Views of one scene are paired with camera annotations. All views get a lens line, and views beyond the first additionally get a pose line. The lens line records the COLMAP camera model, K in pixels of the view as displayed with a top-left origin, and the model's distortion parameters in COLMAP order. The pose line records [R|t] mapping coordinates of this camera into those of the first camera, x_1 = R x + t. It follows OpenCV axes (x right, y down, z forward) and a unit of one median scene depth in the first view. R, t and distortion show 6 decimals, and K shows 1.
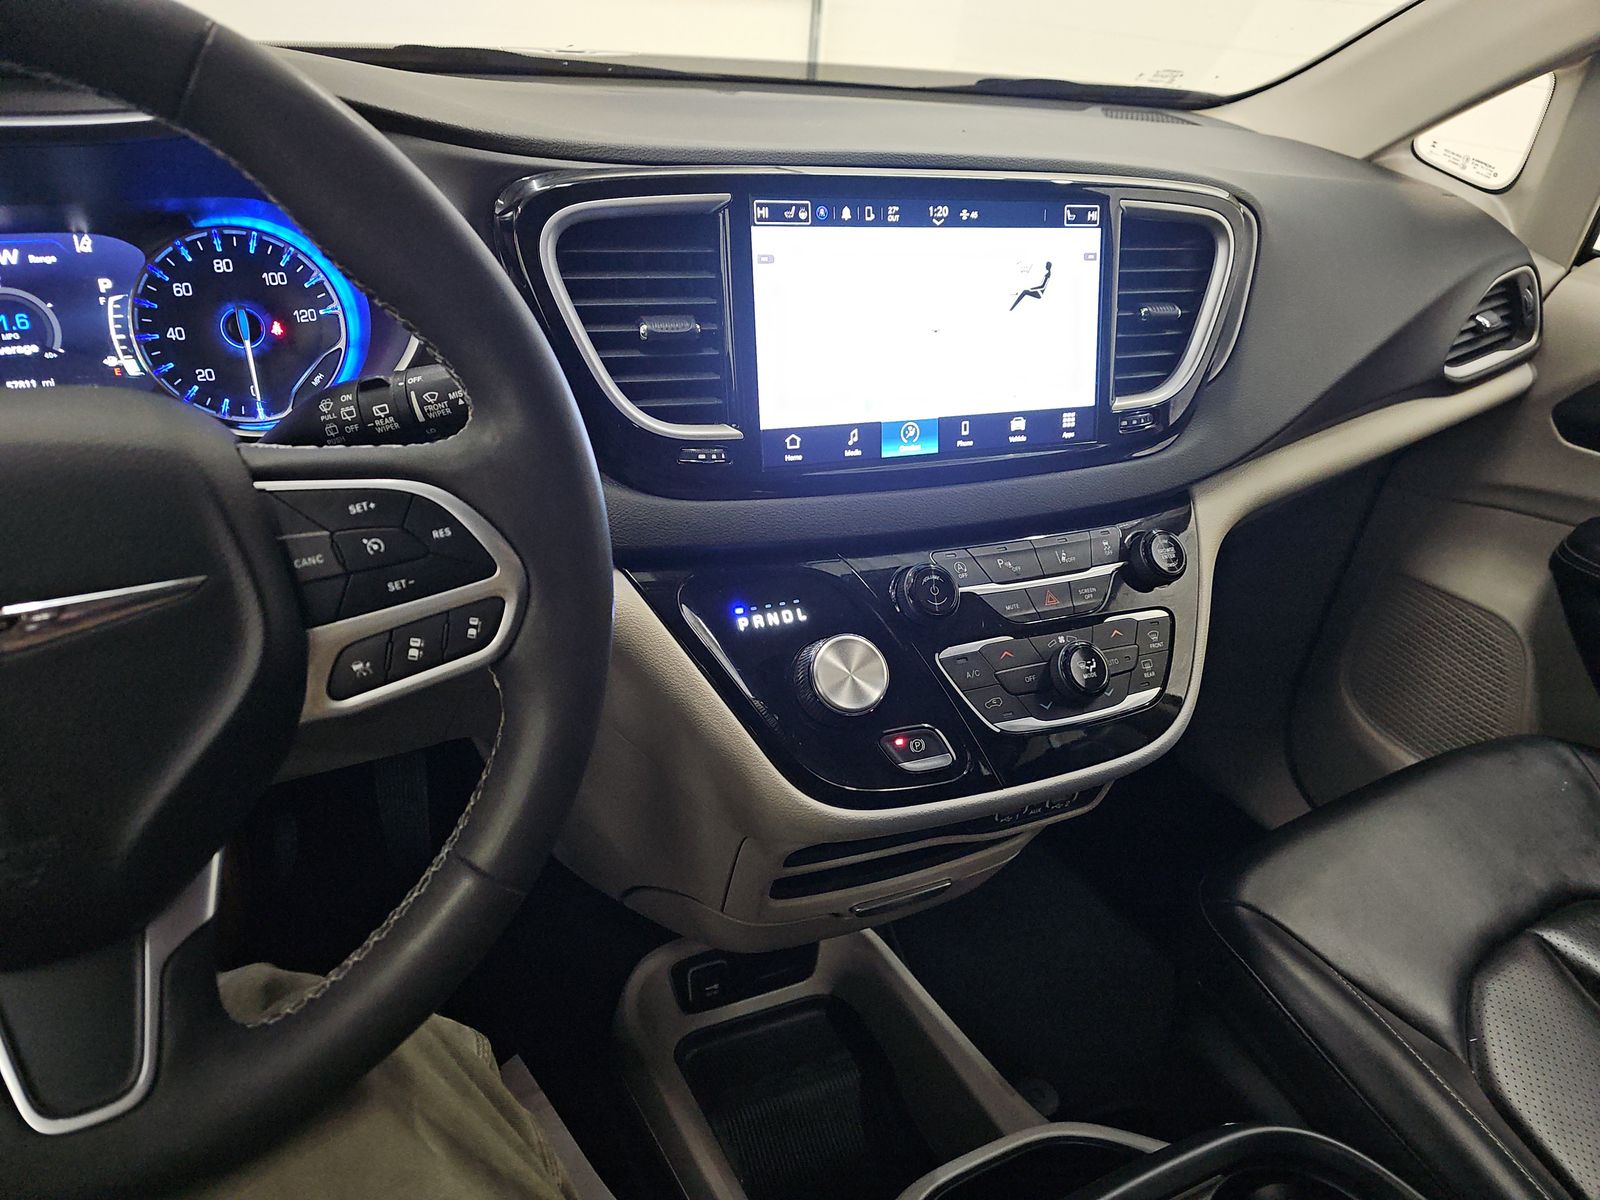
lens RADIAL K [[1014.5, 0, 800.0], [0, 1014.5, 600.0], [0, 0, 1]] dist [0.068900, -0.059880]
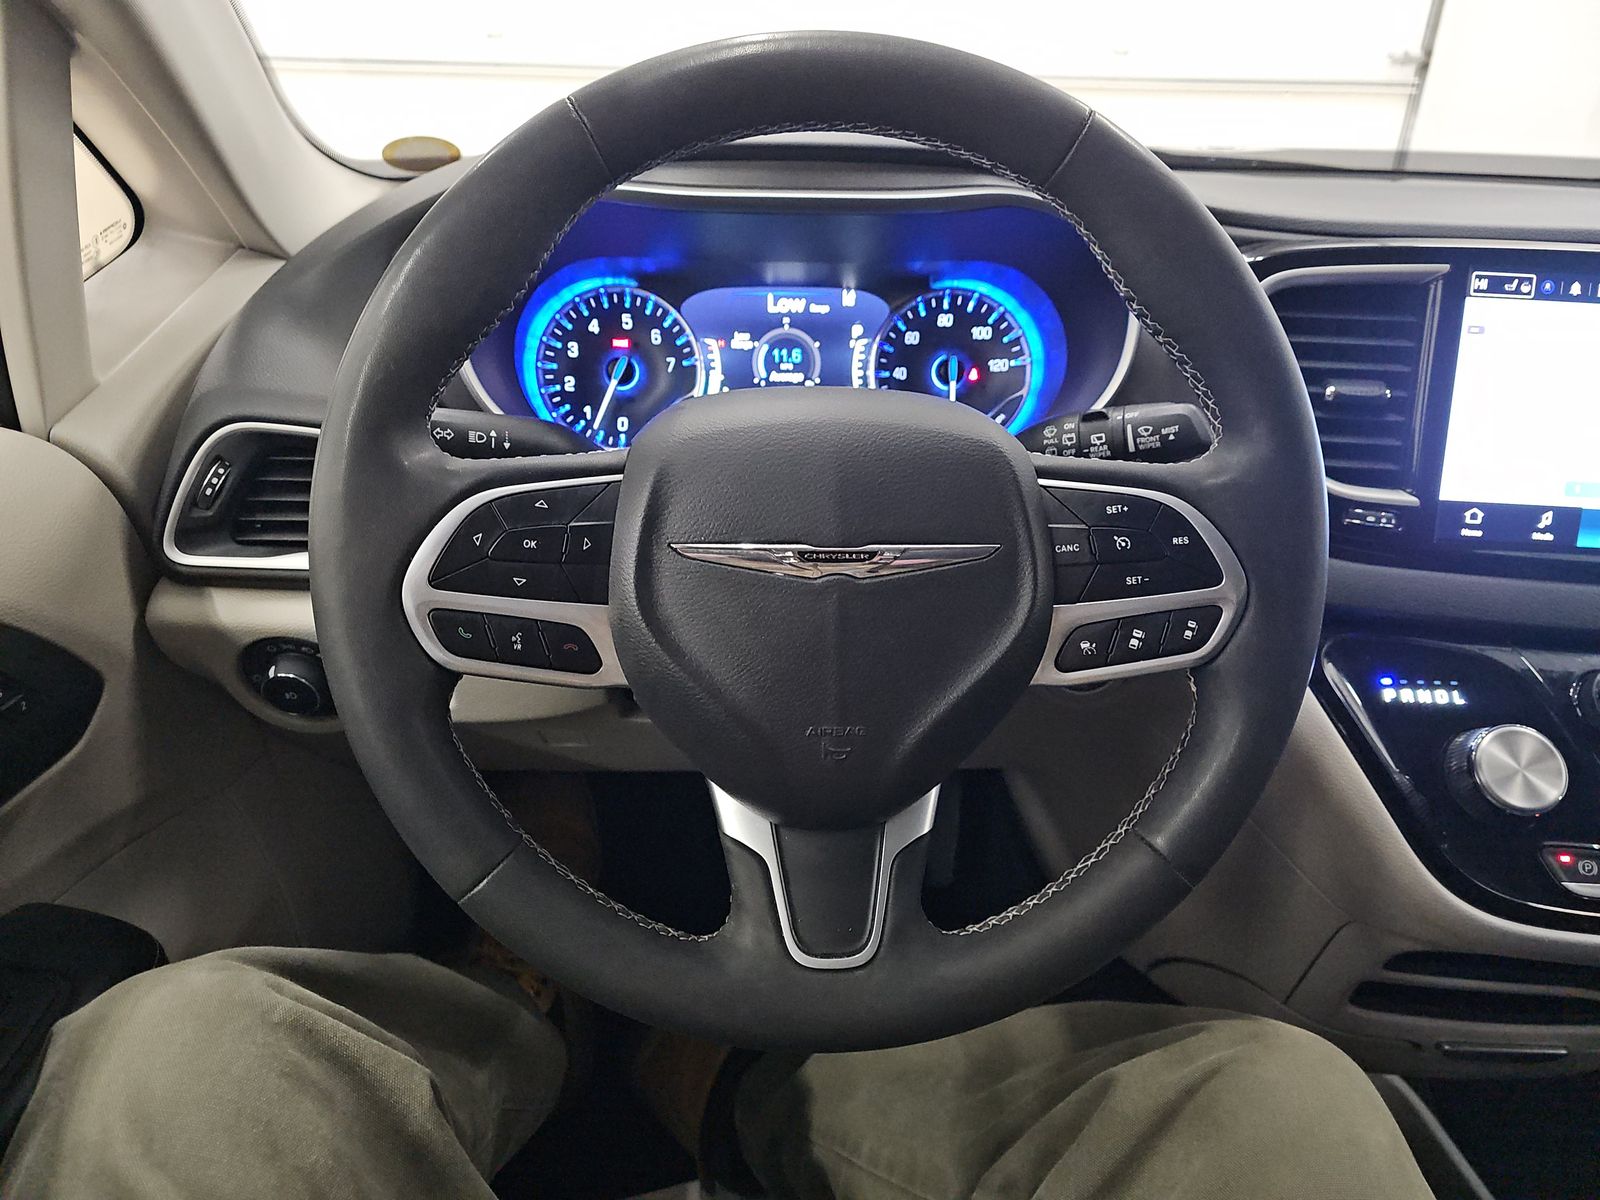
lens RADIAL K [[1055.5, 0, 800.0], [0, 1055.5, 600.0], [0, 0, 1]] dist [0.001285, -0.001206]
pose [[0.905798, 0.142377, -0.399073, -0.181342], [-0.181998, 0.981279, -0.063000, 0.102746], [0.382632, 0.129696, 0.914752, -0.140483]]
